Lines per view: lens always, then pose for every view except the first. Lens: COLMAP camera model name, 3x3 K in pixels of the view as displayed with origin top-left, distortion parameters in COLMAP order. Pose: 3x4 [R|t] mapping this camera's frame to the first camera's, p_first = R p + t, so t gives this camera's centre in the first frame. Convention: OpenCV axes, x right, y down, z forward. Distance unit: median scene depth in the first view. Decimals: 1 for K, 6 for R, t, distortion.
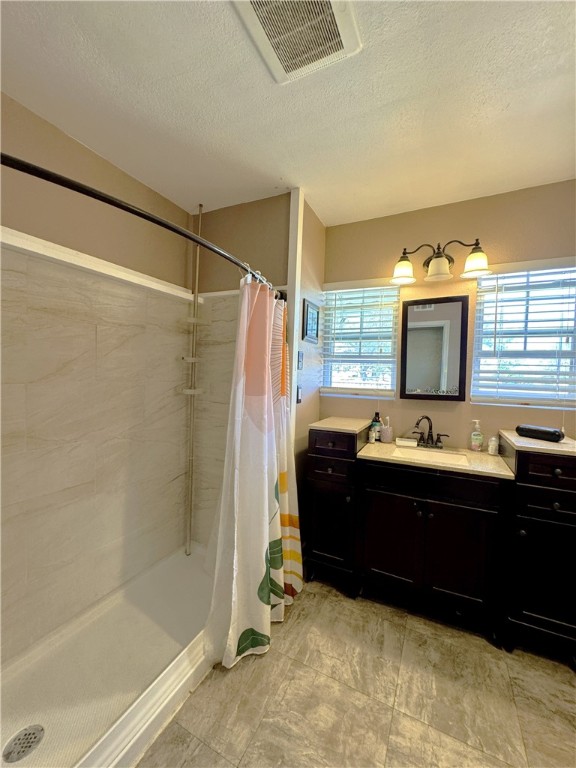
lens RADIAL K [[306.8, 0, 291.2], [0, 306.8, 385.4], [0, 0, 1]] dist [-0.004366, 0.000575]
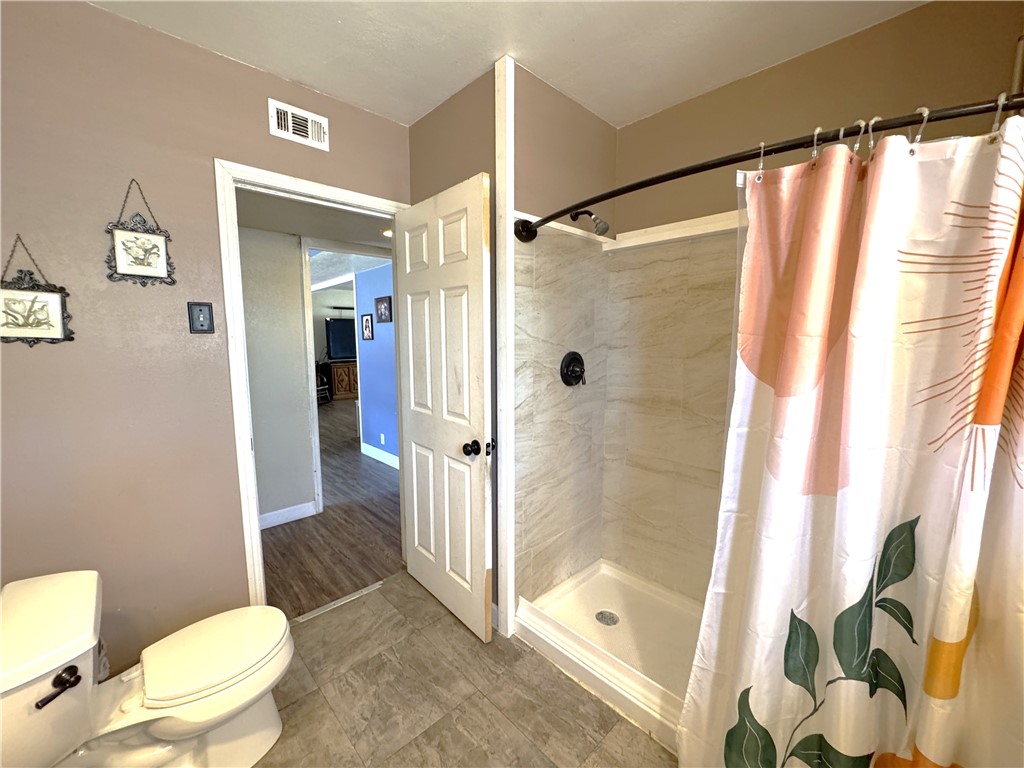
lens RADIAL K [[409.0, 0, 513.0], [0, 409.0, 385.0], [0, 0, 1]] dist [-0.004366, 0.000575]
pose [[-0.335201, 0.094681, -0.937377, 0.824440], [-0.042001, 0.992447, 0.115262, -0.062573], [0.941210, 0.078007, -0.328692, 1.025127]]
